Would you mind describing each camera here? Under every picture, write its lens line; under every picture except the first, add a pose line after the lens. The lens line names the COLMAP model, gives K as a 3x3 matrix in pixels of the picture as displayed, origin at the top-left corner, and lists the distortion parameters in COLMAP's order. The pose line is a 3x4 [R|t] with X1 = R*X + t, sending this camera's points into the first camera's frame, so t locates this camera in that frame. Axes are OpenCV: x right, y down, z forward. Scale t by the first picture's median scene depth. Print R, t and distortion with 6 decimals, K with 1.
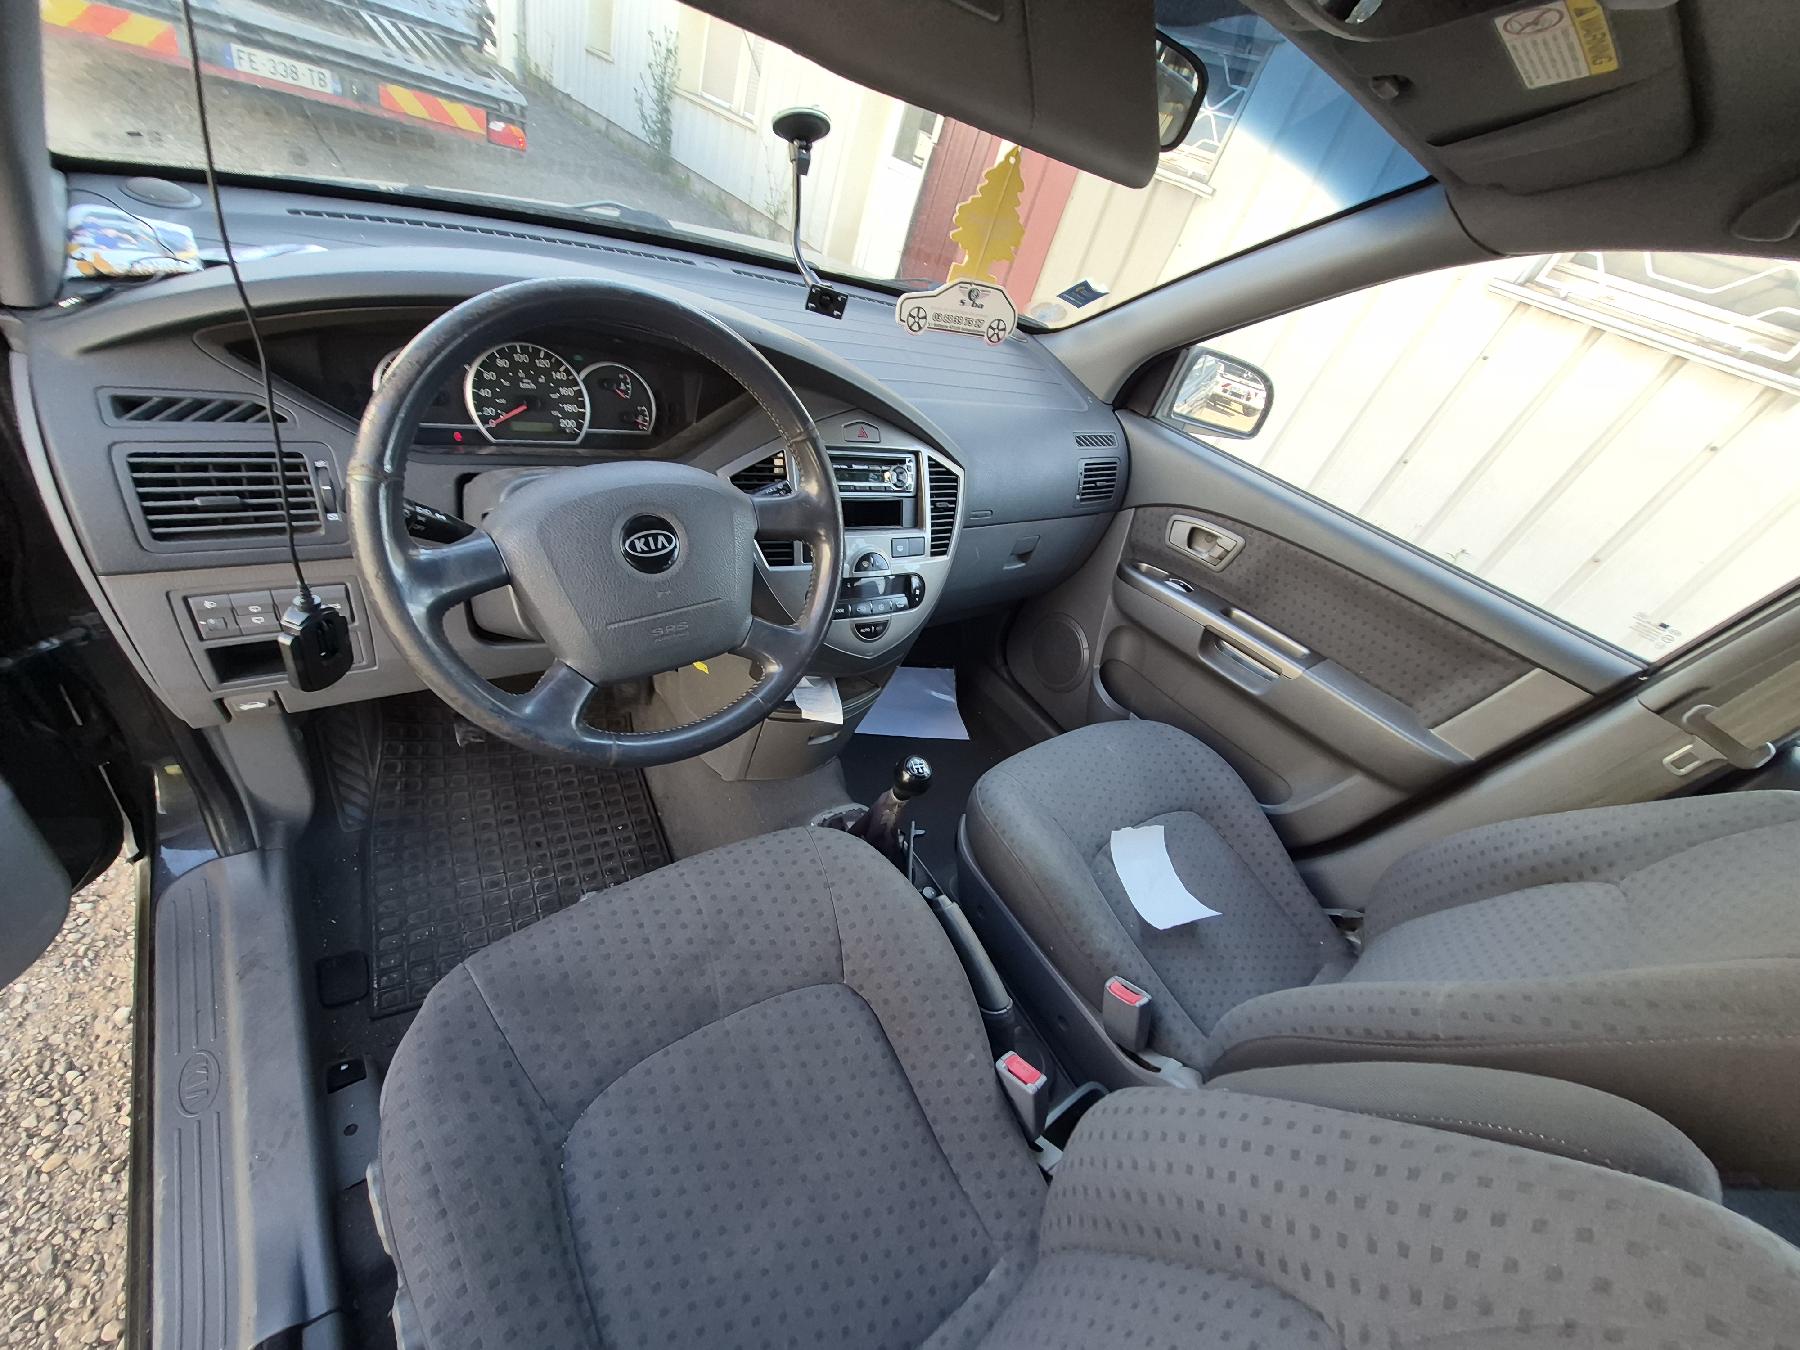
lens RADIAL K [[717.9, 0, 900.0], [0, 717.9, 696.2], [0, 0, 1]] dist [-0.001779, -0.000116]
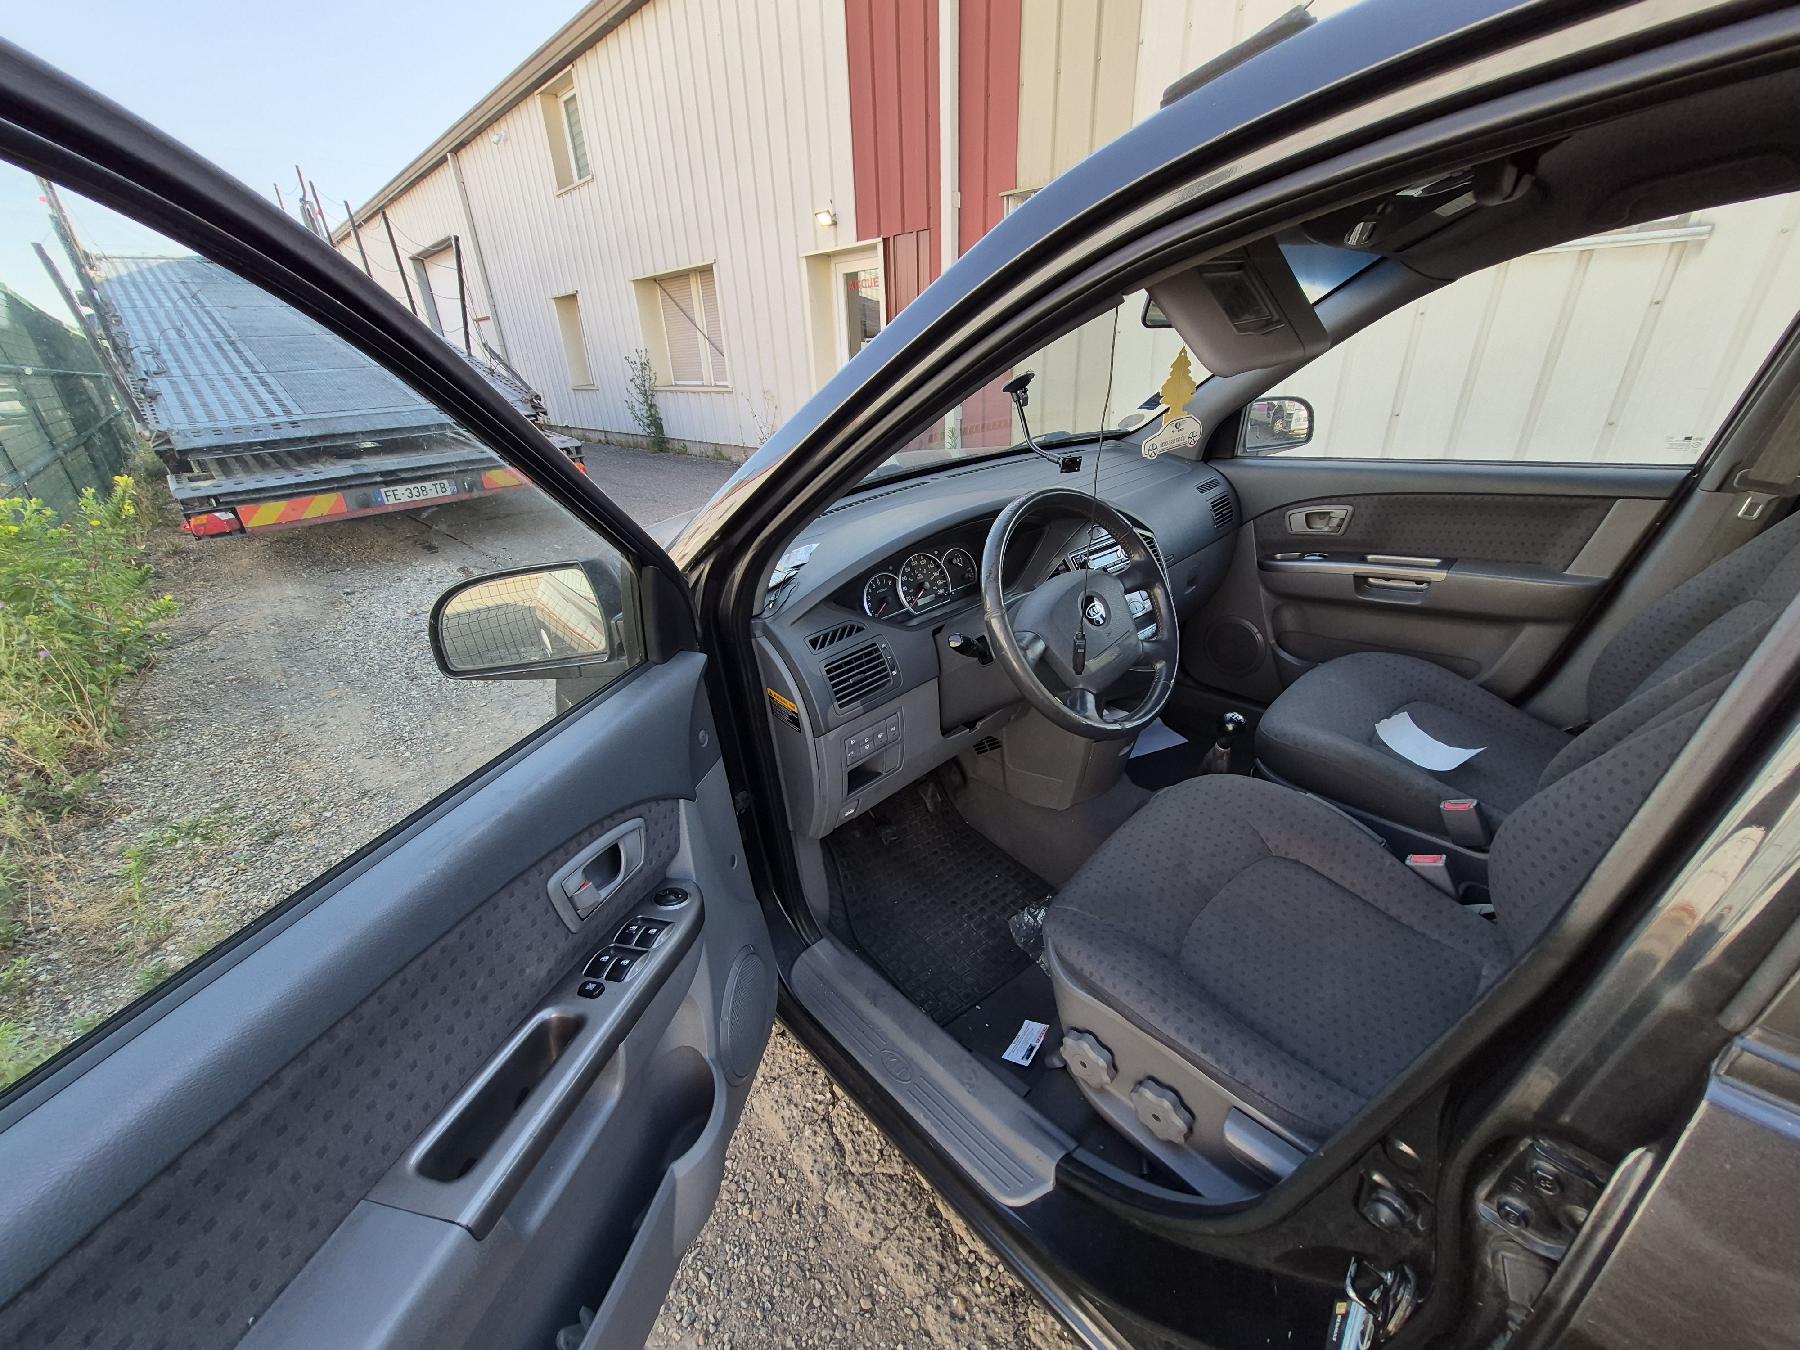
lens RADIAL K [[705.6, 0, 909.0], [0, 705.6, 685.3], [0, 0, 1]] dist [-0.000936, -0.000342]
pose [[0.930415, -0.363186, -0.049235, -0.393044], [0.346837, 0.915915, -0.202001, 0.078044], [0.118459, 0.170869, 0.978147, -0.380637]]
